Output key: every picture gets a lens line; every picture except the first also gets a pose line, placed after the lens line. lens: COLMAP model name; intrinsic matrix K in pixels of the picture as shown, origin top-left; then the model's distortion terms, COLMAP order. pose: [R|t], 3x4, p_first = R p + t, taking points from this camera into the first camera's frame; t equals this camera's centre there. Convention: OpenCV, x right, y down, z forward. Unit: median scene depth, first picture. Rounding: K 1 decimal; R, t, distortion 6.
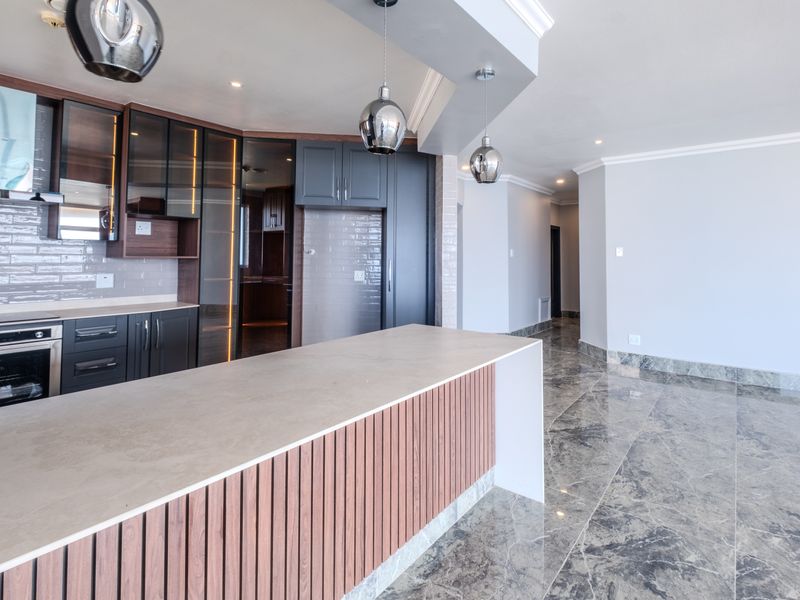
lens RADIAL K [[383.2, 0, 402.2], [0, 383.2, 281.9], [0, 0, 1]] dist [0.001939, 0.000232]
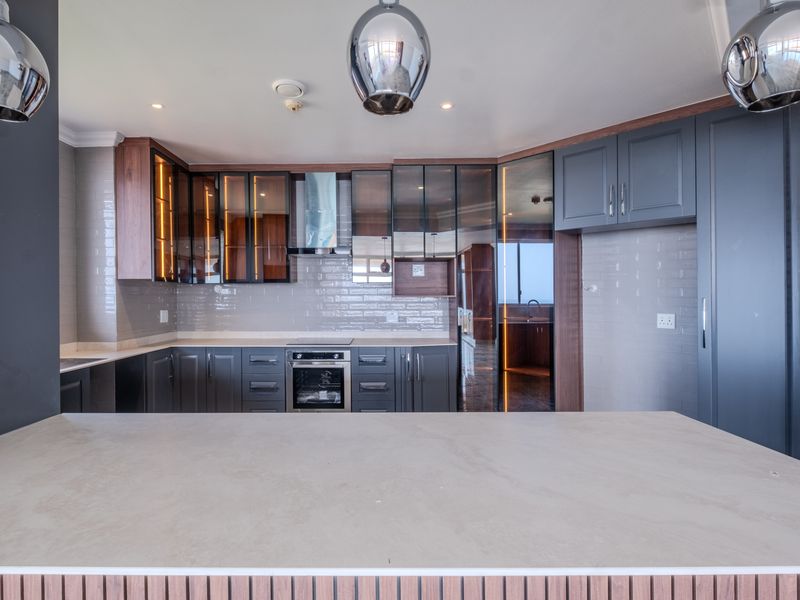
lens RADIAL K [[379.1, 0, 415.5], [0, 379.1, 299.0], [0, 0, 1]] dist [0.005245, 0.000407]
pose [[0.647899, -0.004766, -0.761712, 0.199761], [-0.040388, 0.998359, -0.040600, -0.014346], [0.760655, 0.057068, 0.646643, 0.333711]]
